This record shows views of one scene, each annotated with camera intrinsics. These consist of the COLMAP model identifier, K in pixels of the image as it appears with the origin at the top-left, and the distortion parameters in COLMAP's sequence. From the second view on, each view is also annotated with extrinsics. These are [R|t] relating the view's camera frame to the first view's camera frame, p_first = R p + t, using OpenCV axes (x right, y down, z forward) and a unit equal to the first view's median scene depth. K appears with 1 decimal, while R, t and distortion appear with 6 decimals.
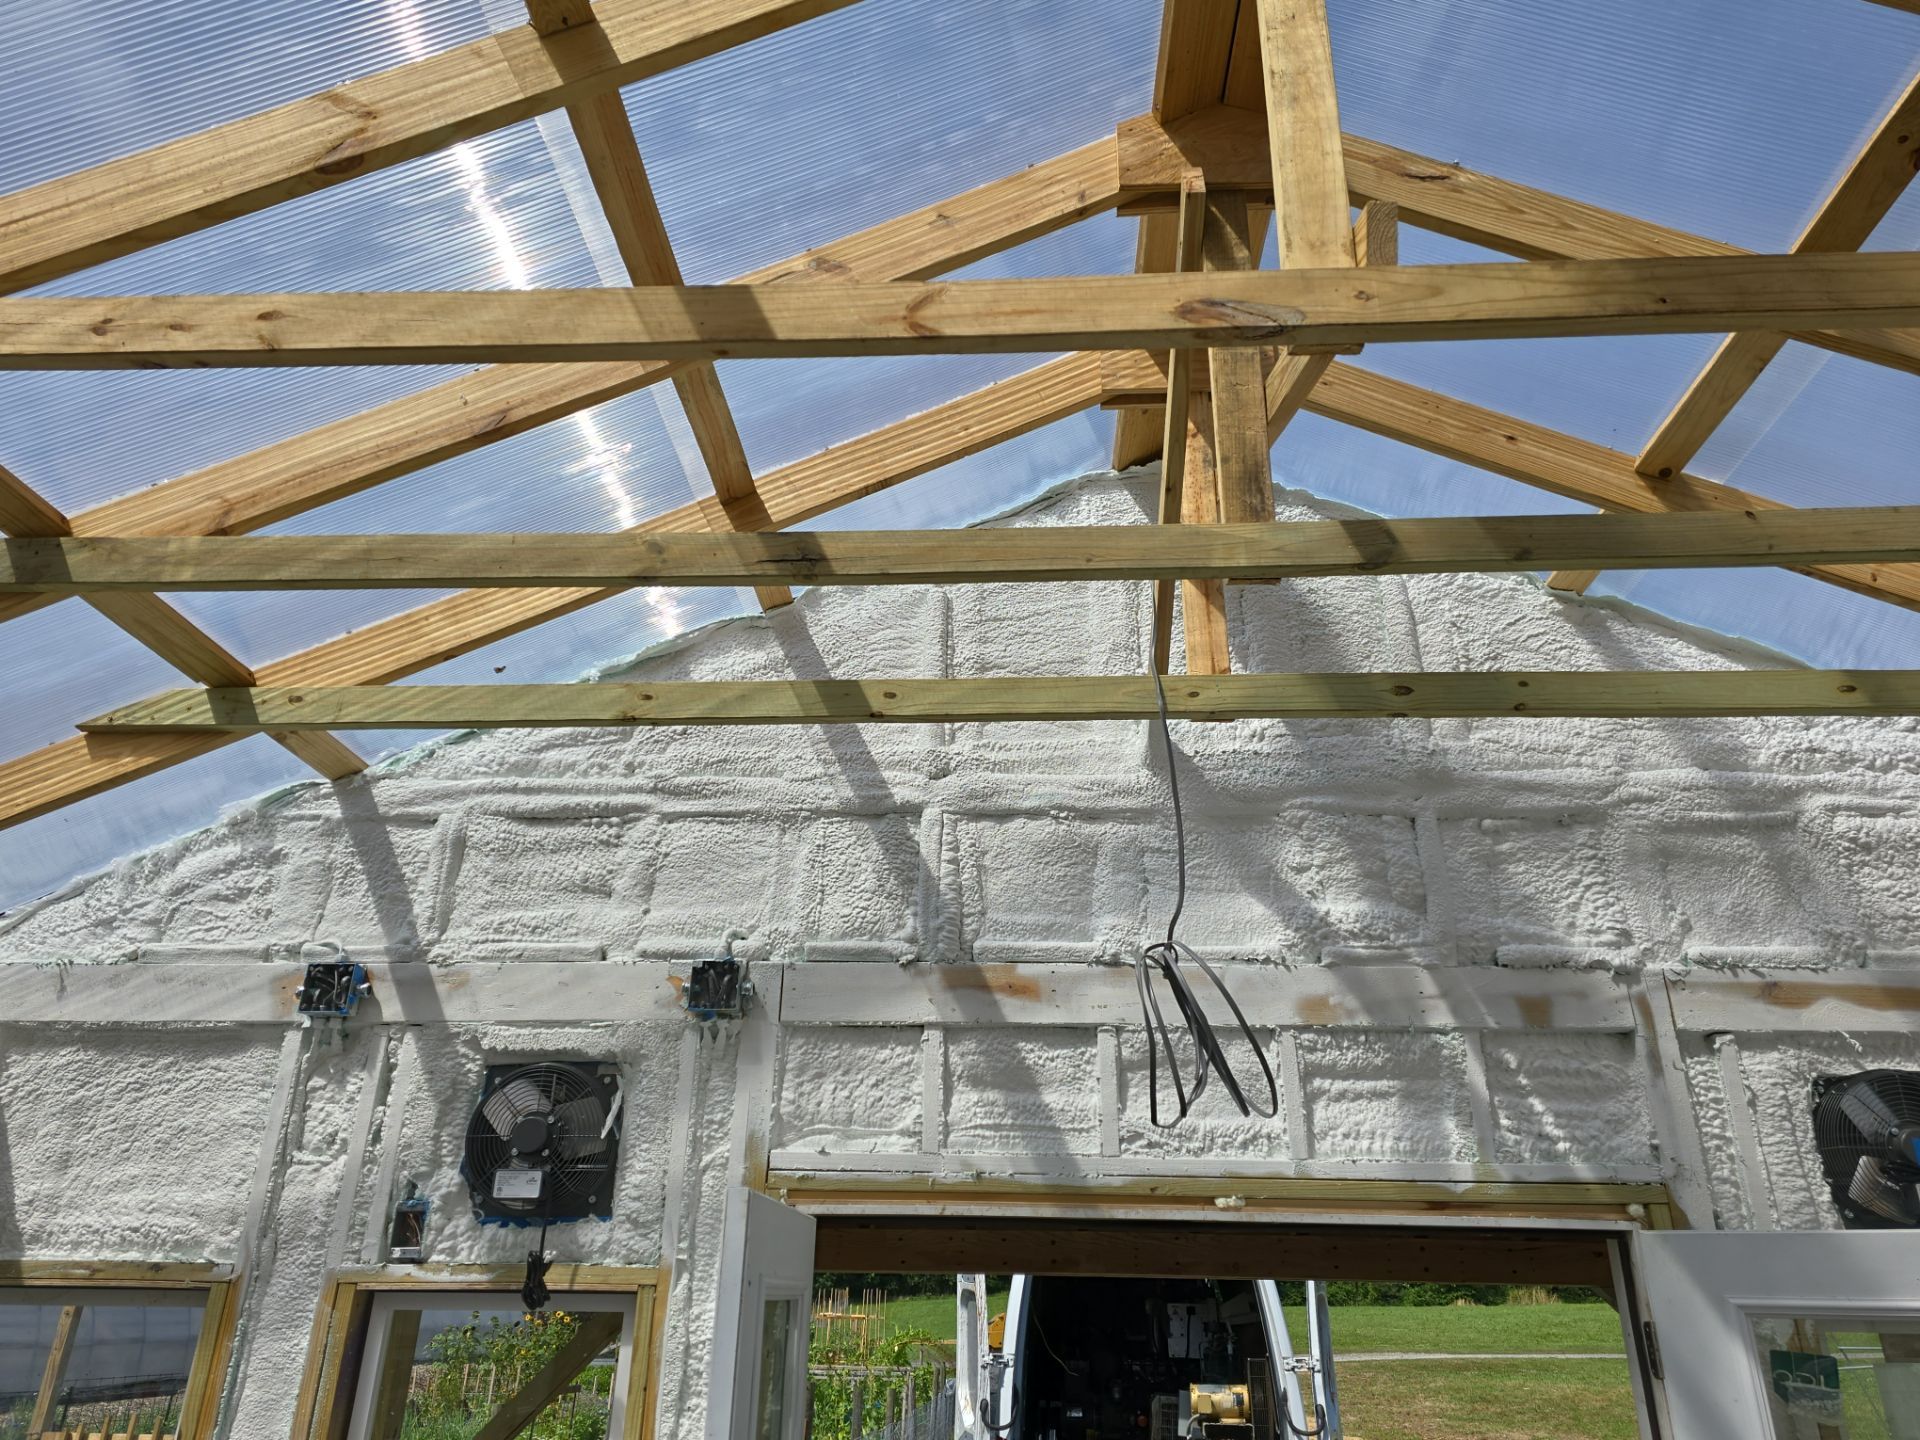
lens RADIAL K [[1312.9, 0, 958.5], [0, 1312.9, 707.5], [0, 0, 1]] dist [0.077646, -0.071812]
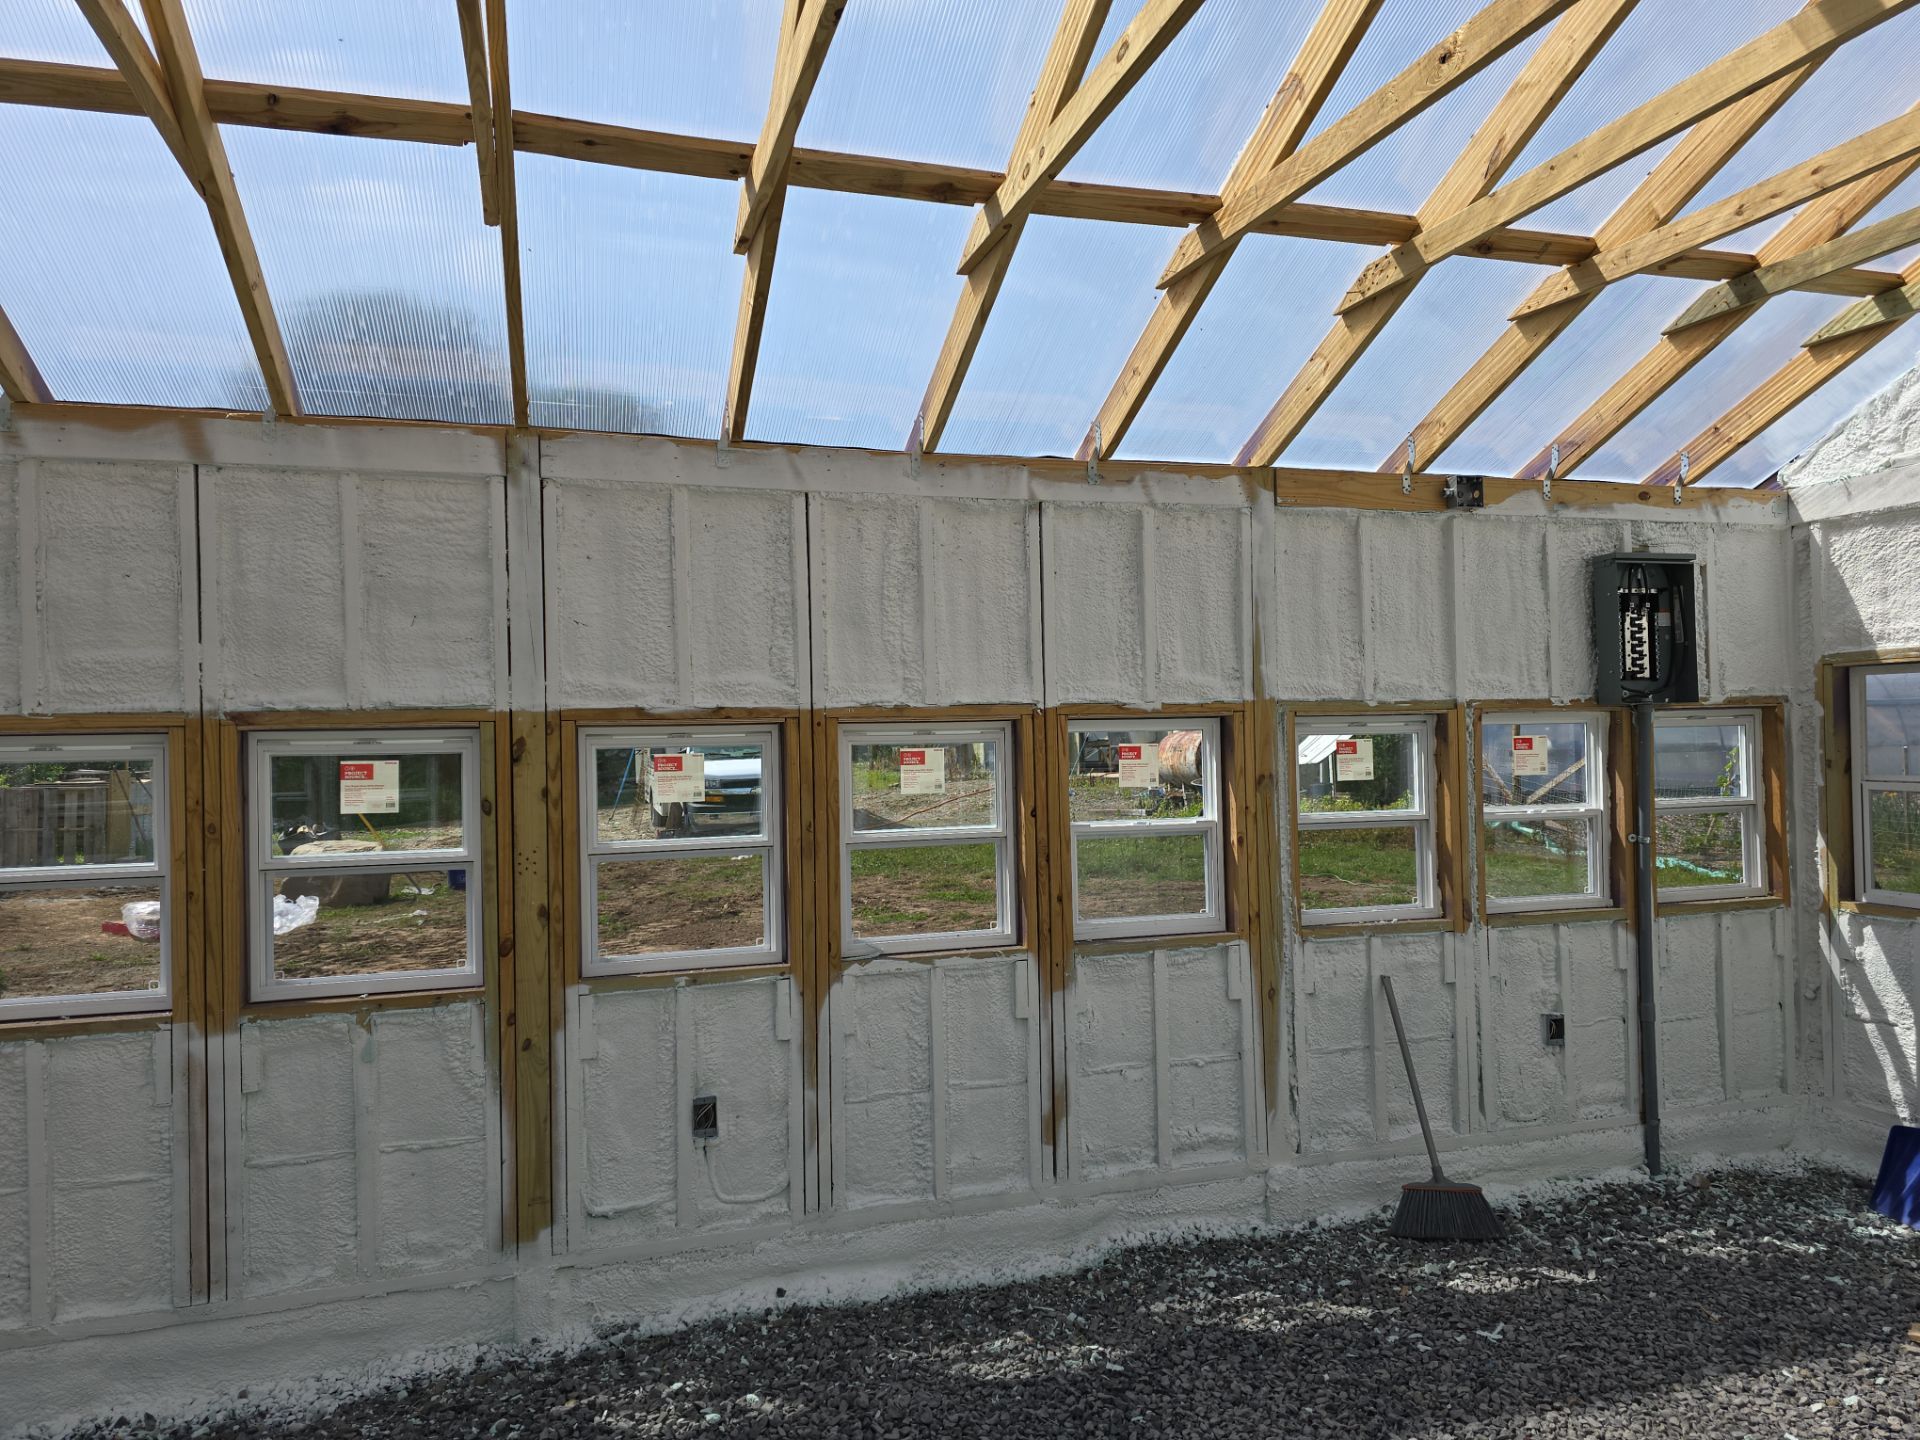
lens RADIAL K [[1283.2, 0, 975.3], [0, 1283.2, 715.9], [0, 0, 1]] dist [0.070898, -0.063137]
pose [[0.352304, -0.034617, -0.935245, 0.421429], [0.406558, 0.905760, 0.119624, -0.163572], [0.842966, -0.422375, 0.333177, -0.518001]]
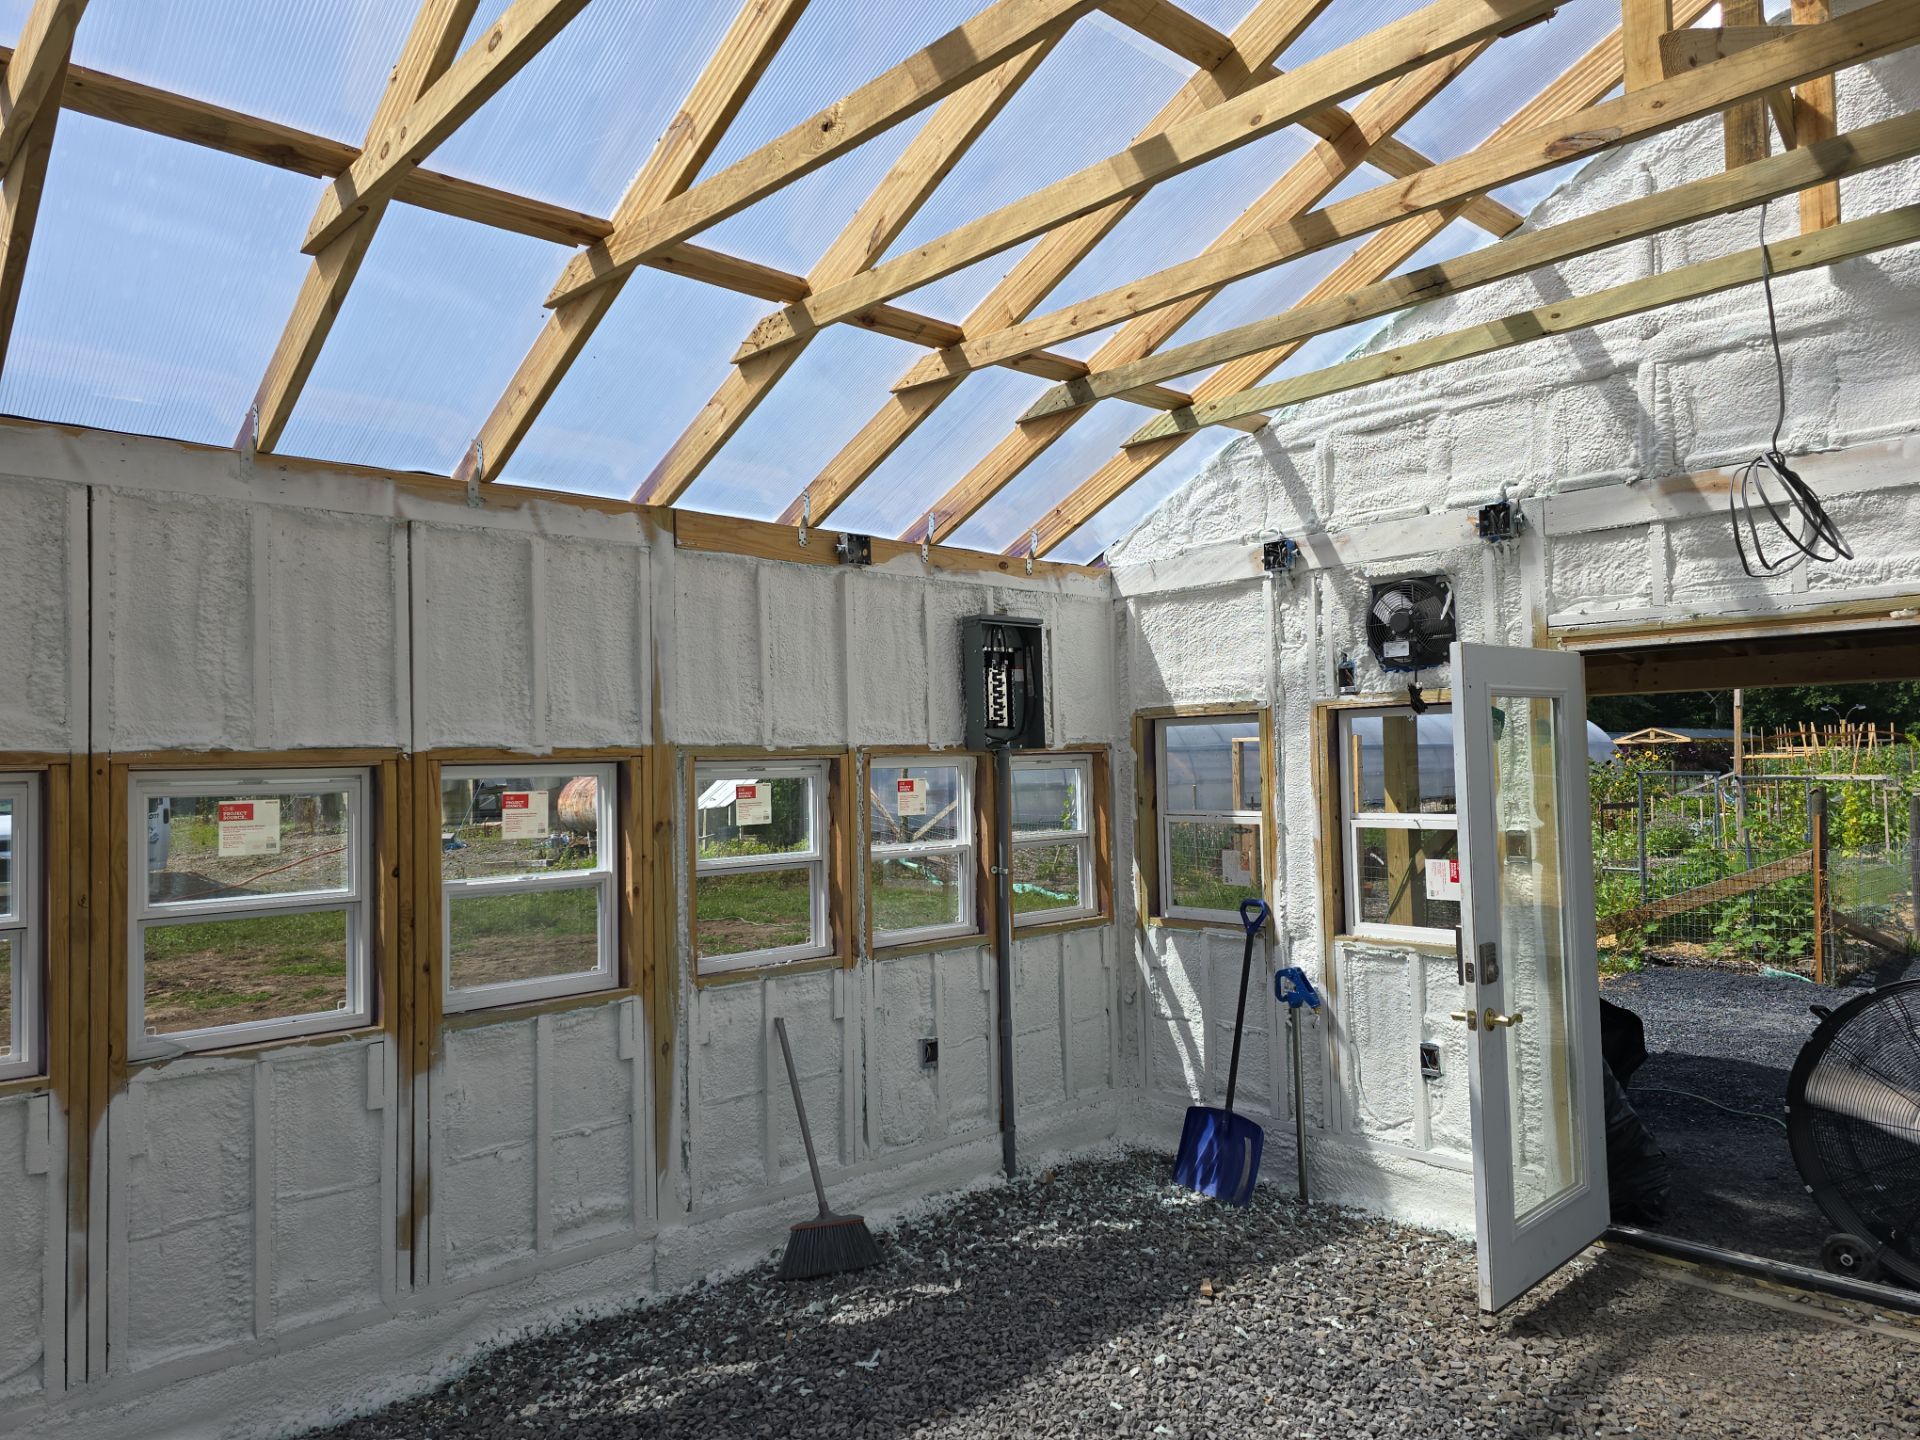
lens RADIAL K [[1283.2, 0, 975.3], [0, 1283.2, 715.9], [0, 0, 1]] dist [0.070898, -0.063137]
pose [[0.723793, -0.056654, -0.687688, 0.401588], [0.313425, 0.914871, 0.254511, -0.154801], [0.614727, -0.399751, 0.679934, -0.489849]]
